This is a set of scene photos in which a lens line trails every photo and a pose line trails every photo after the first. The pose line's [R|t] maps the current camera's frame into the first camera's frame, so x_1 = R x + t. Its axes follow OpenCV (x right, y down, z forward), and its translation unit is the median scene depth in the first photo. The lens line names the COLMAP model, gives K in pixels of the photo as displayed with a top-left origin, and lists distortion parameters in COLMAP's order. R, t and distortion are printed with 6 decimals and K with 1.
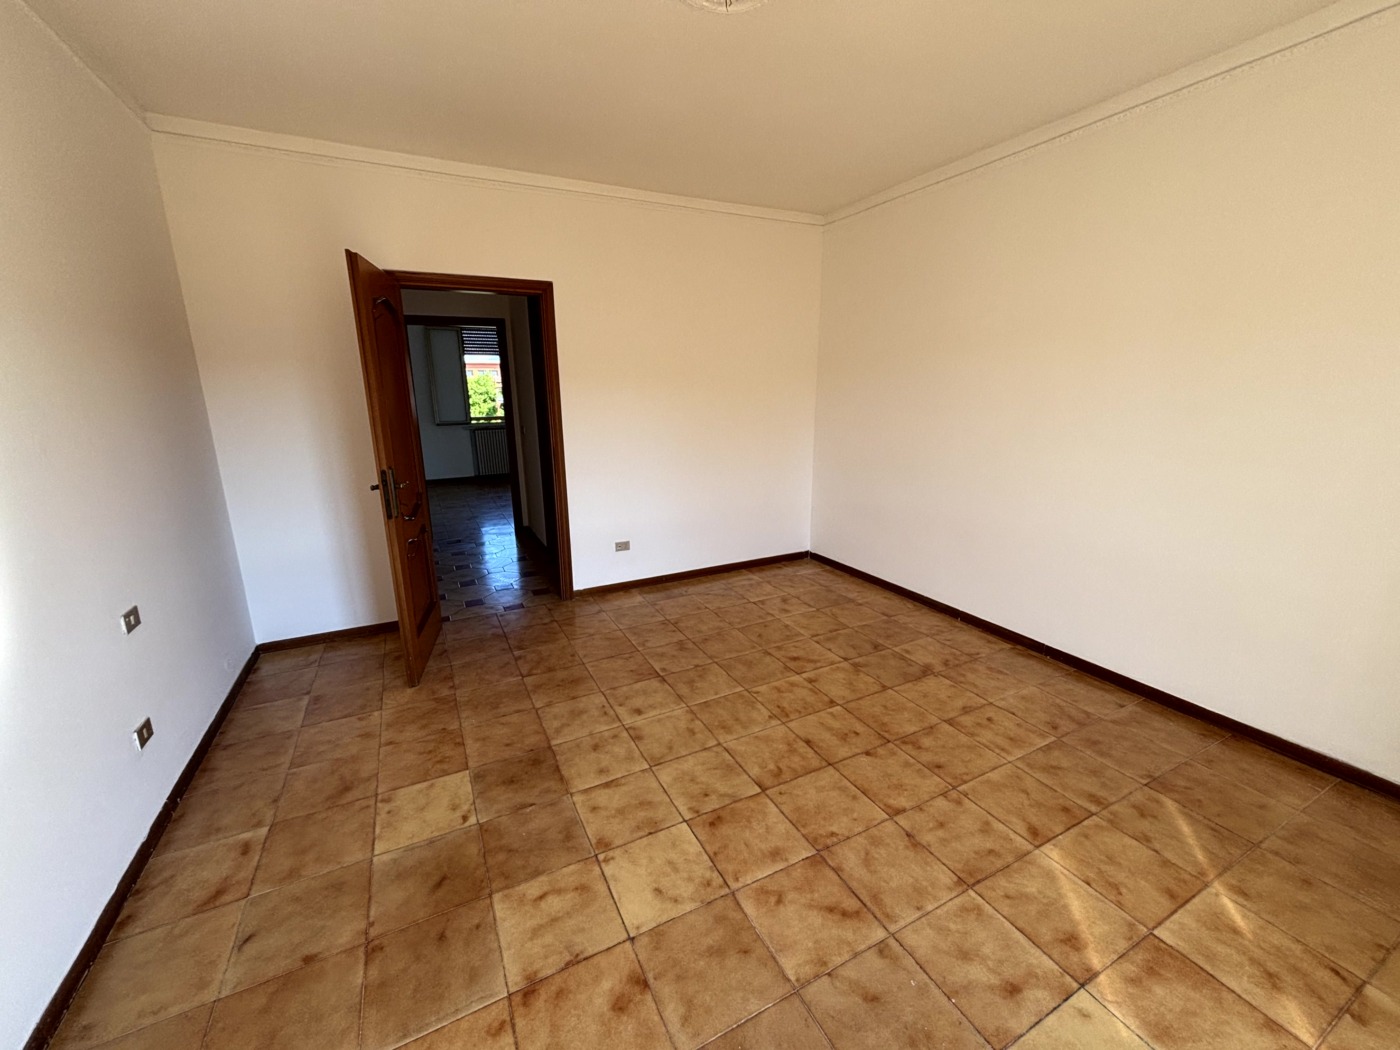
lens RADIAL K [[564.5, 0, 700.5], [0, 564.5, 516.4], [0, 0, 1]] dist [0.007248, 0.001486]
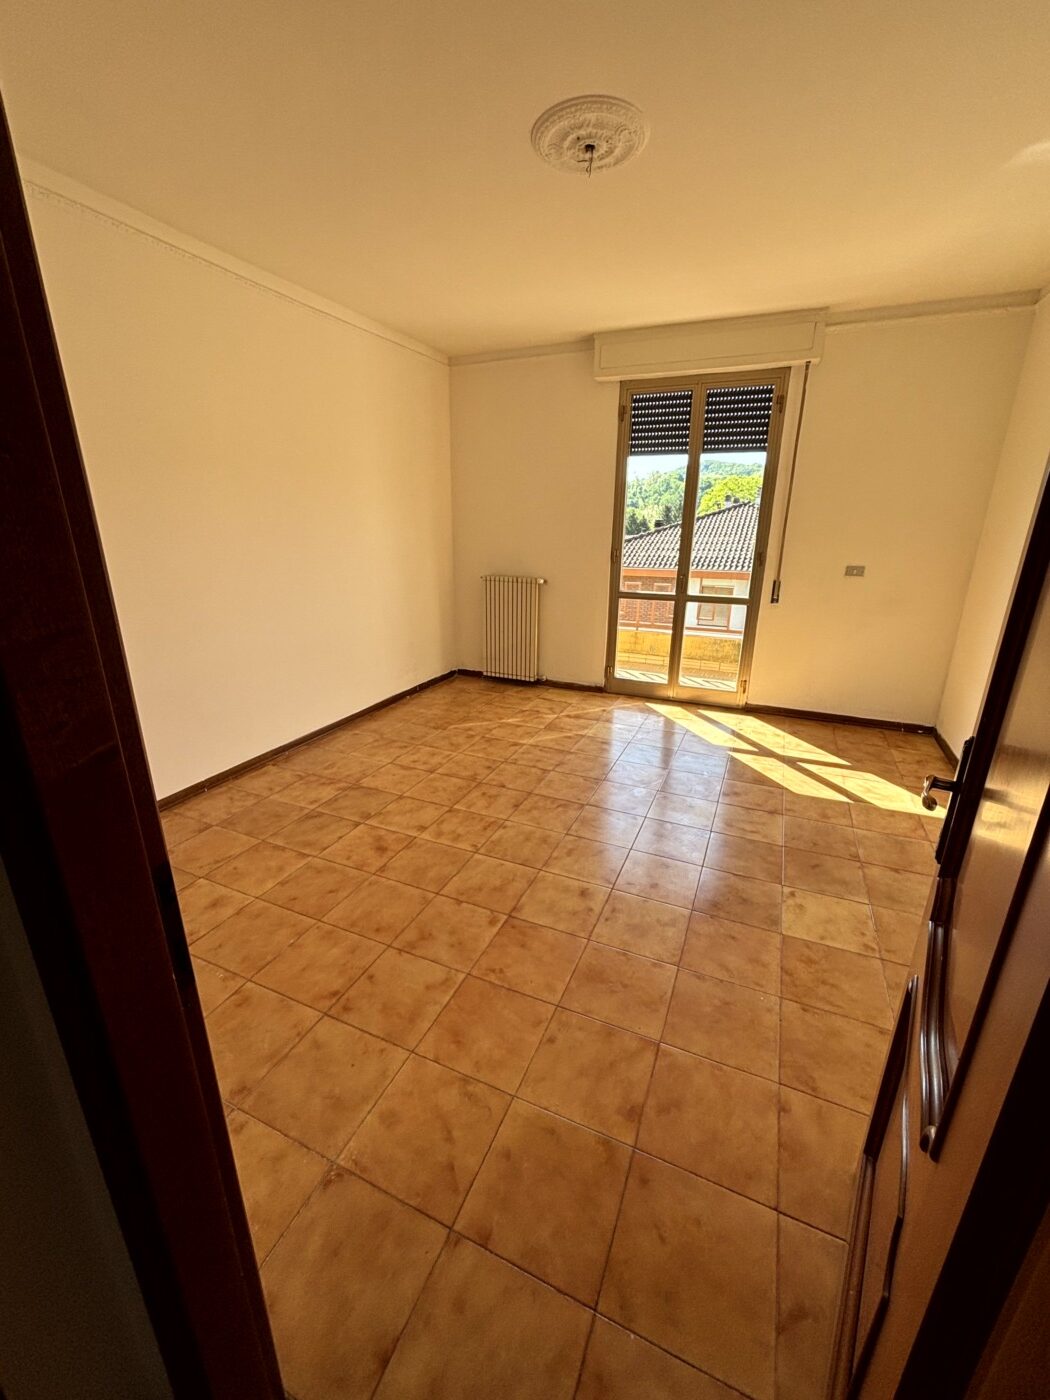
lens RADIAL K [[564.5, 0, 524.3], [0, 564.5, 700.3], [0, 0, 1]] dist [0.007248, 0.001486]
pose [[-0.625818, -0.239291, 0.742355, -0.682089], [0.175752, 0.884035, 0.433121, -0.342584], [-0.759910, 0.401525, -0.511189, 1.506195]]
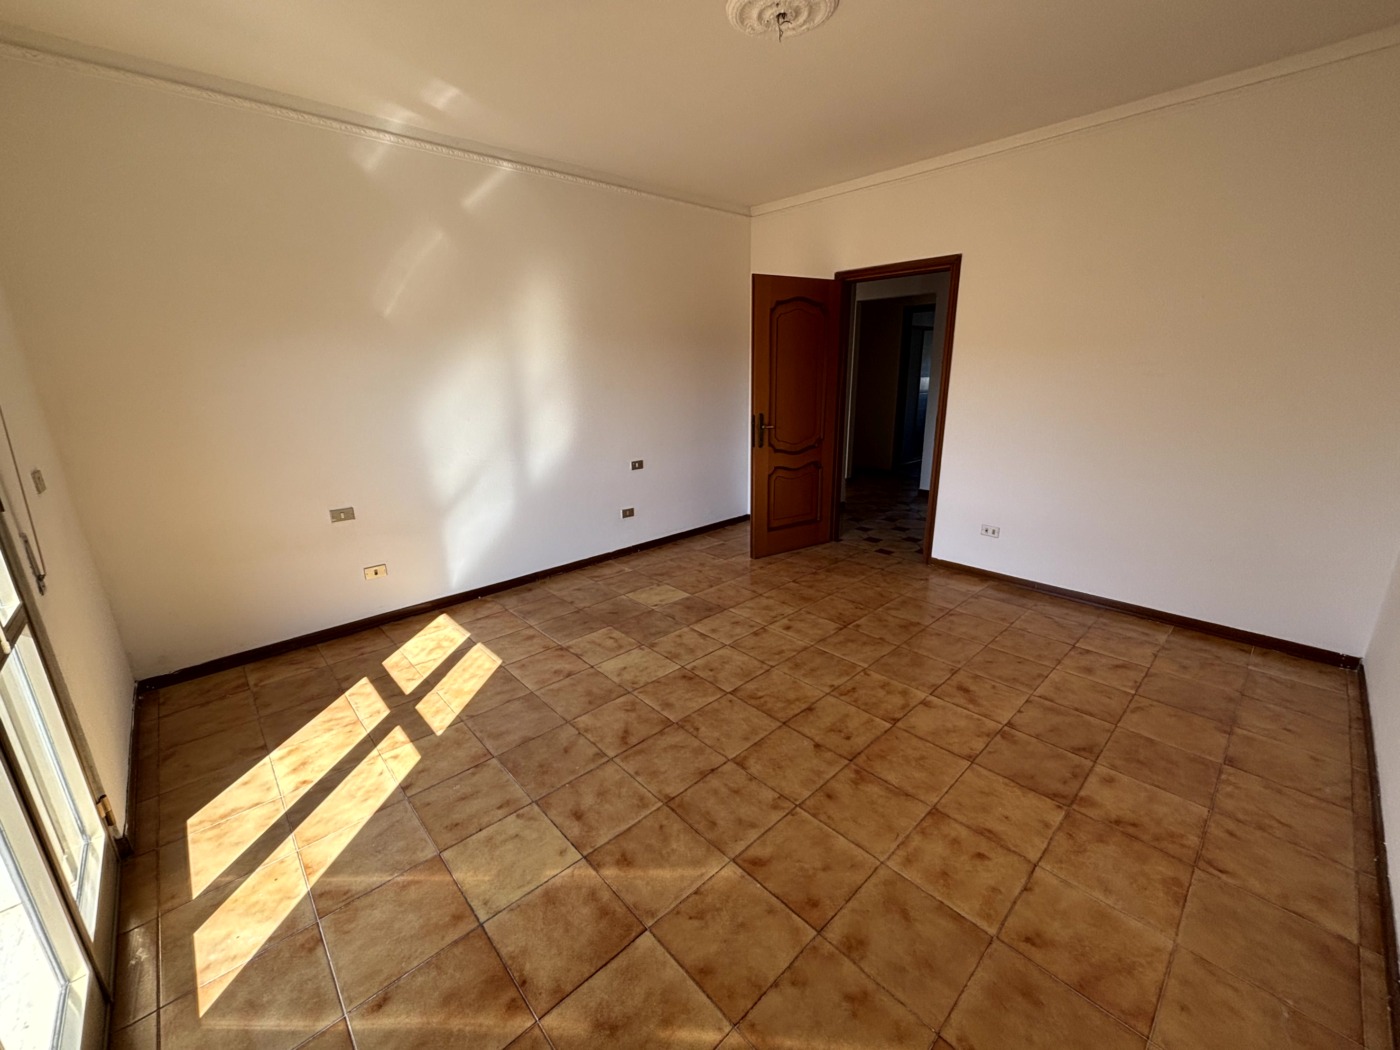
lens RADIAL K [[564.5, 0, 709.3], [0, 564.5, 519.0], [0, 0, 1]] dist [0.007248, 0.001486]
pose [[0.283124, 0.256083, -0.924263, 0.980336], [-0.206278, 0.957400, 0.202076, -0.100003], [0.936638, 0.133442, 0.323887, 0.443269]]
